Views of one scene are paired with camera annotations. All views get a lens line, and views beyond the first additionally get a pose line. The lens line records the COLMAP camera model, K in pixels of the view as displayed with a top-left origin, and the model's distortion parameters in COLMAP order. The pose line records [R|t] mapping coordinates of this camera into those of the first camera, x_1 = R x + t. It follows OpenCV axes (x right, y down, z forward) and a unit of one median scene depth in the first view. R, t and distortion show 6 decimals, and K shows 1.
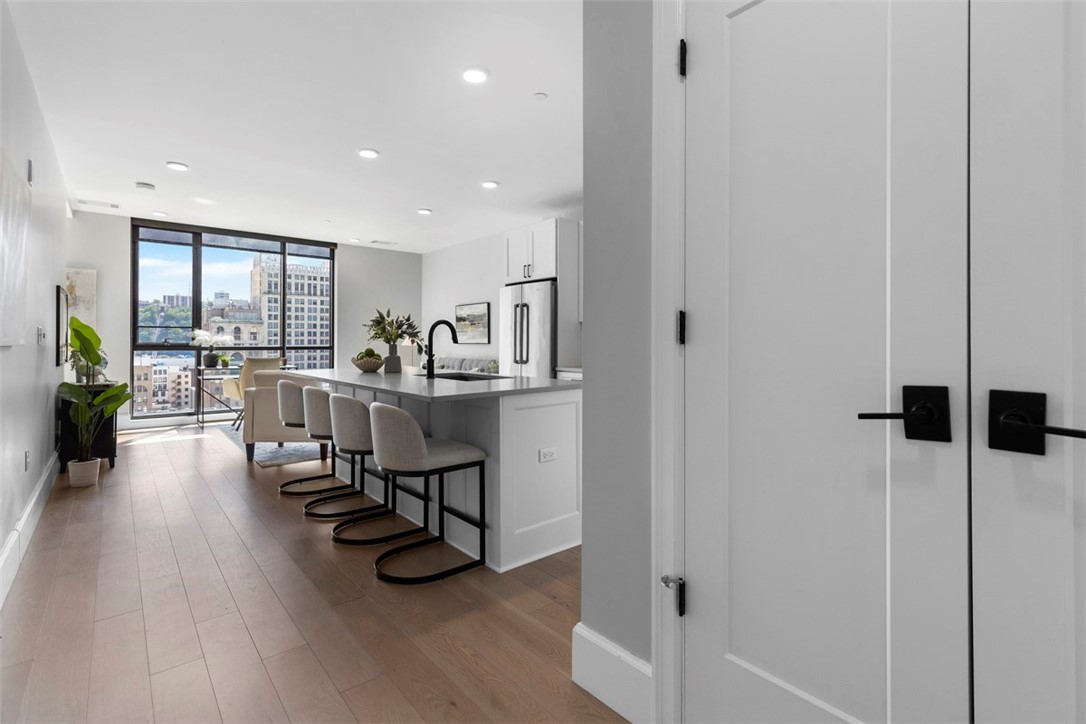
lens RADIAL K [[489.9, 0, 542.0], [0, 489.9, 339.2], [0, 0, 1]] dist [0.006073, -0.001459]
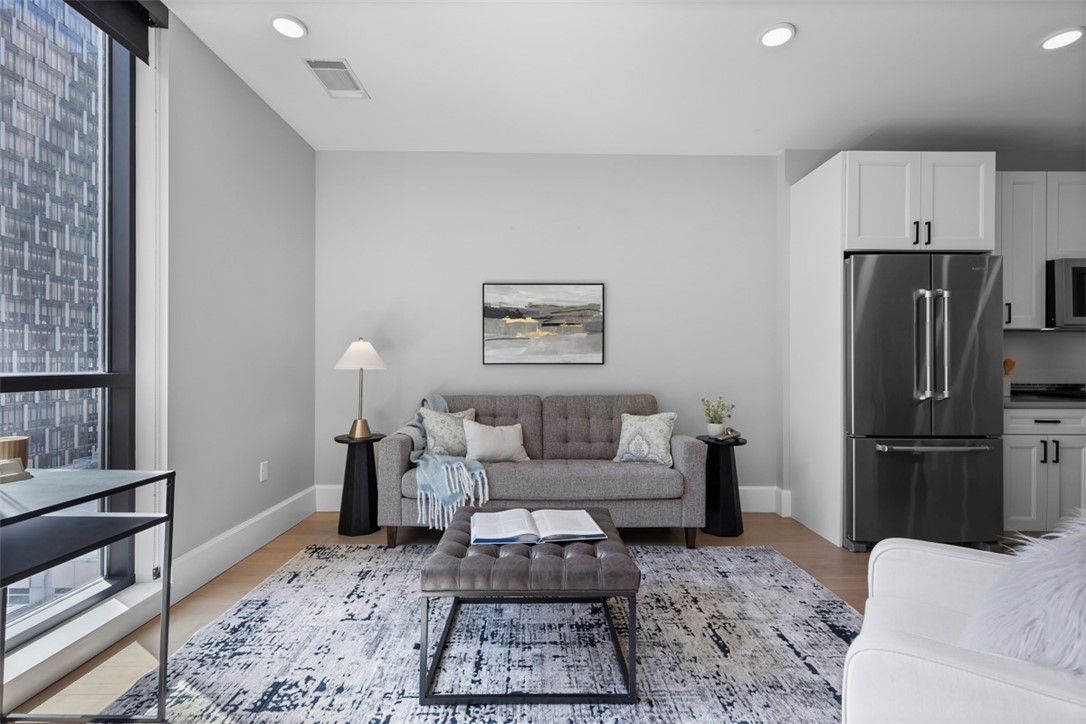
lens RADIAL K [[489.9, 0, 547.2], [0, 489.9, 364.4], [0, 0, 1]] dist [0.006073, -0.001459]
pose [[0.641952, -0.001869, 0.766743, -0.620305], [-0.003554, 0.999979, 0.005414, 0.008245], [-0.766737, -0.006201, 0.641931, 0.815373]]
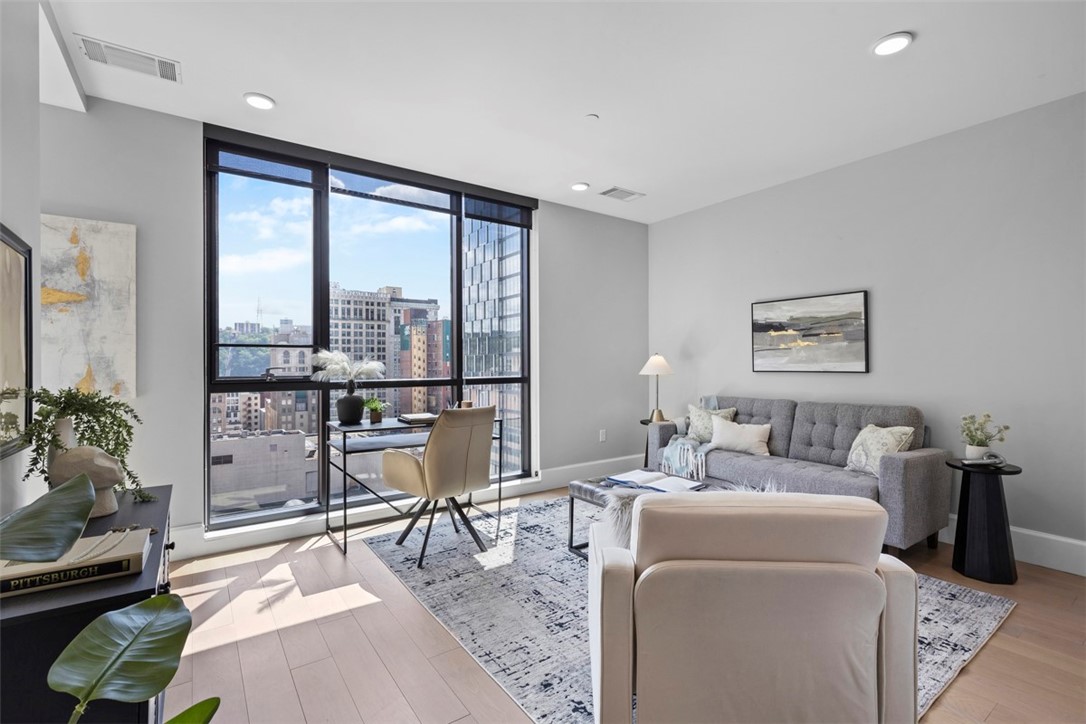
lens RADIAL K [[489.9, 0, 549.5], [0, 489.9, 359.3], [0, 0, 1]] dist [0.006073, -0.001459]
pose [[0.996179, -0.008501, -0.086916, -0.445659], [0.008267, 0.999961, -0.003053, -0.006253], [0.086939, 0.002323, 0.996211, 0.535435]]
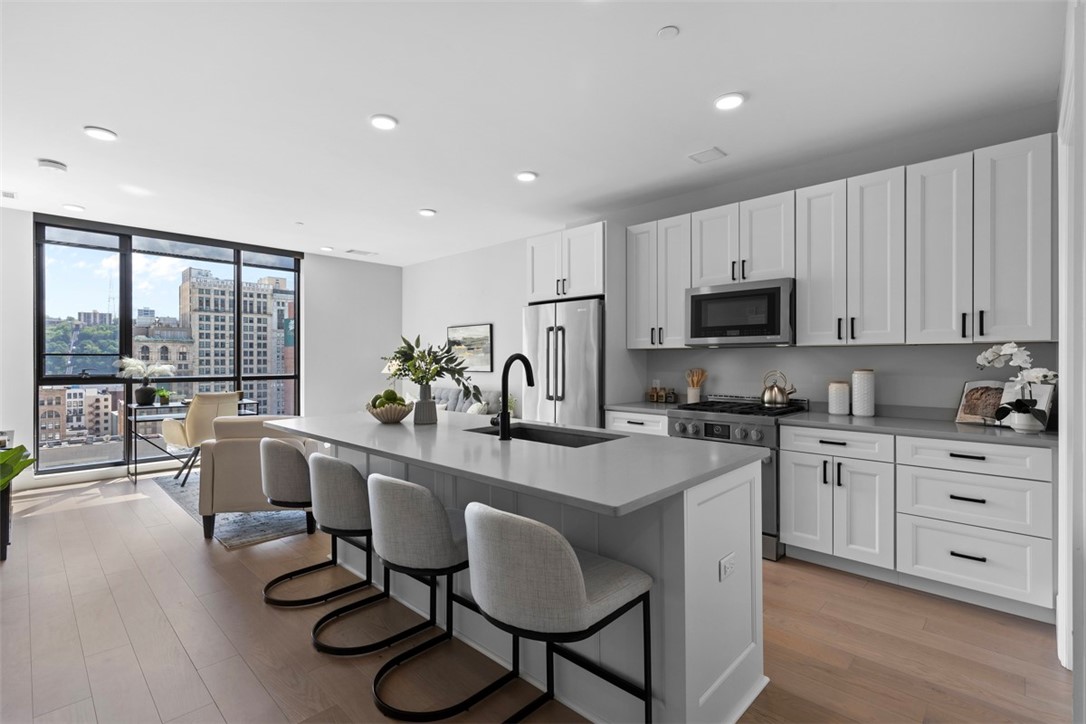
lens RADIAL K [[489.9, 0, 538.4], [0, 489.9, 359.9], [0, 0, 1]] dist [0.006073, -0.001459]
pose [[0.995465, -0.004410, 0.095029, -0.124084], [0.004028, 0.999983, 0.004206, -0.017121], [-0.095046, -0.003804, 0.995466, 0.158059]]
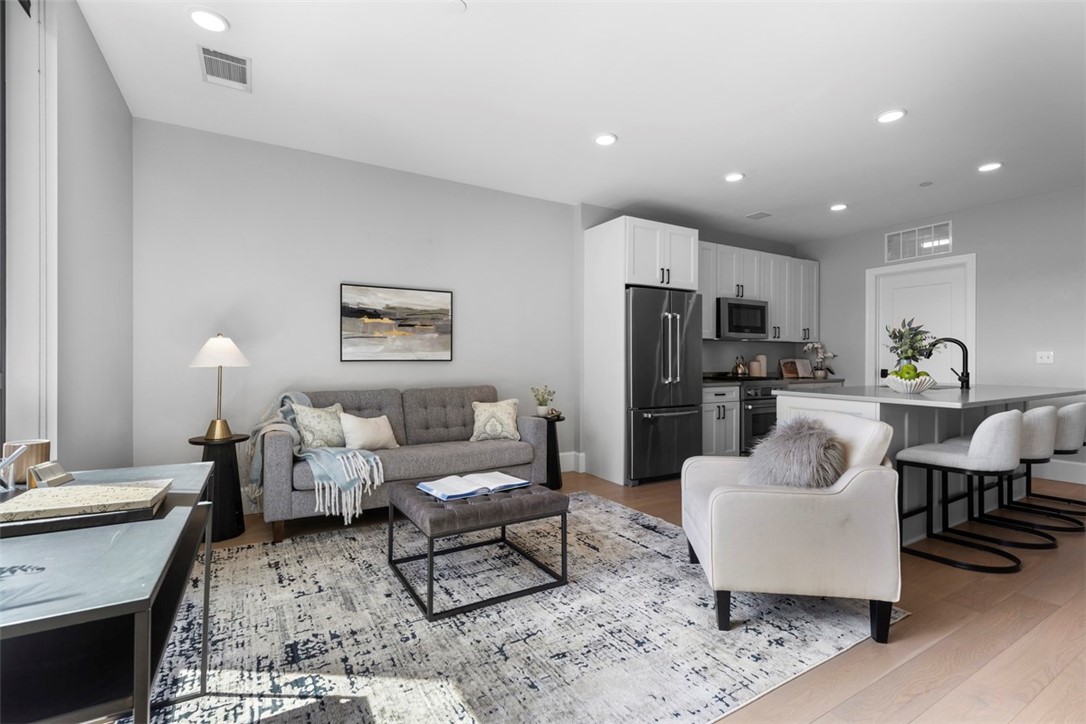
lens RADIAL K [[489.9, 0, 545.7], [0, 489.9, 358.8], [0, 0, 1]] dist [0.006073, -0.001459]
pose [[0.174941, -0.001851, 0.984577, -0.779742], [-0.005306, 0.999982, 0.002822, 0.005668], [-0.984565, -0.005718, 0.174929, 0.891105]]
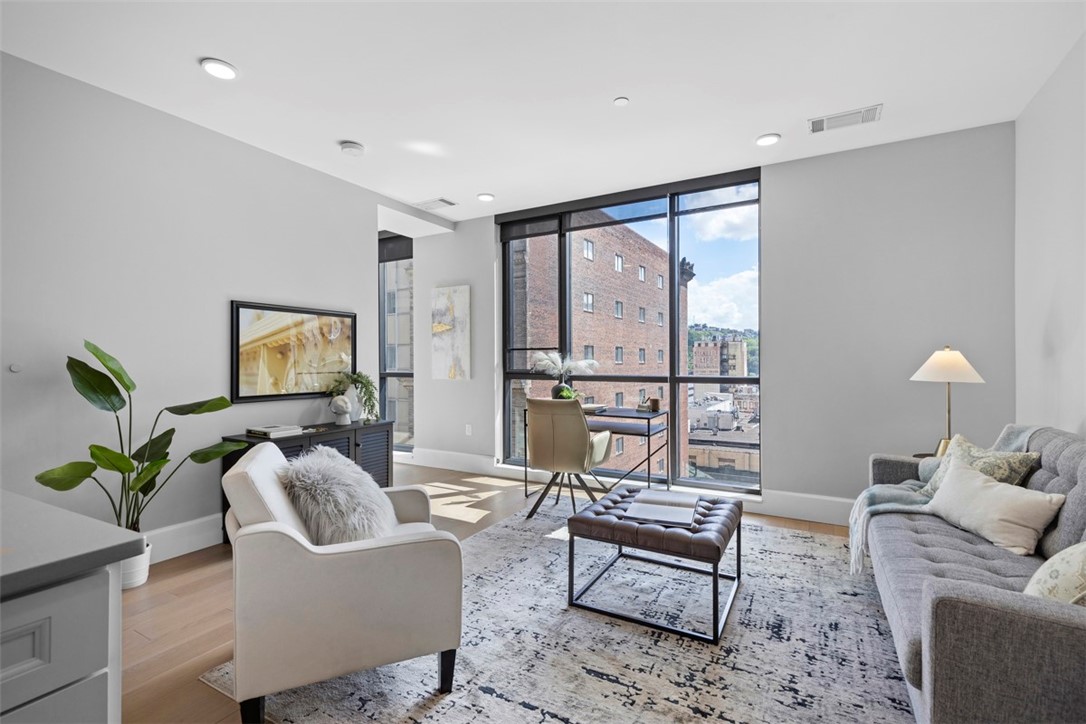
lens RADIAL K [[489.9, 0, 552.8], [0, 489.9, 357.8], [0, 0, 1]] dist [0.006073, -0.001459]
pose [[0.349200, -0.009218, -0.937003, -0.045702], [0.007689, 0.999946, -0.006972, -0.005199], [0.937017, -0.004770, 0.349252, 0.798264]]
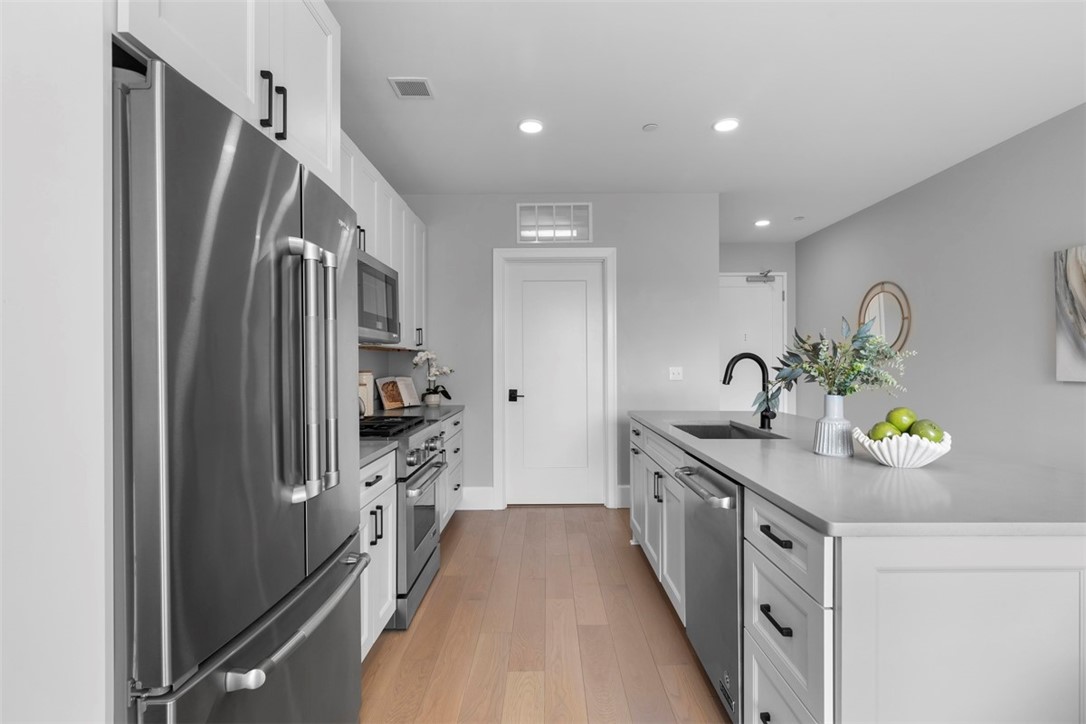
lens RADIAL K [[503.0, 0, 524.0], [0, 503.0, 363.3], [0, 0, 1]] dist [-0.005916, 0.000770]
pose [[-0.745416, -0.002836, 0.666594, -0.231722], [-0.002461, 0.999996, 0.001504, -0.012669], [-0.666595, -0.000519, -0.745420, 0.929892]]
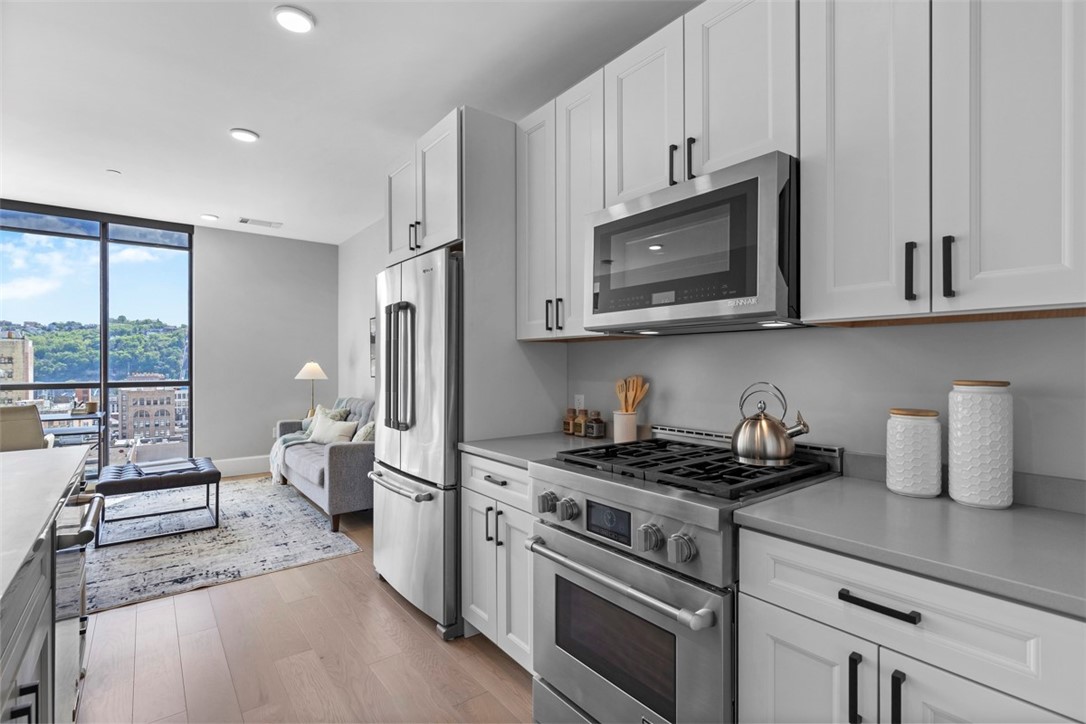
lens RADIAL K [[503.0, 0, 542.3], [0, 503.0, 362.9], [0, 0, 1]] dist [-0.005916, 0.000770]
pose [[0.999213, -0.003776, -0.039487, 0.096274], [0.003846, 0.999991, 0.001698, -0.011966], [0.039480, -0.001849, 0.999219, 0.430609]]
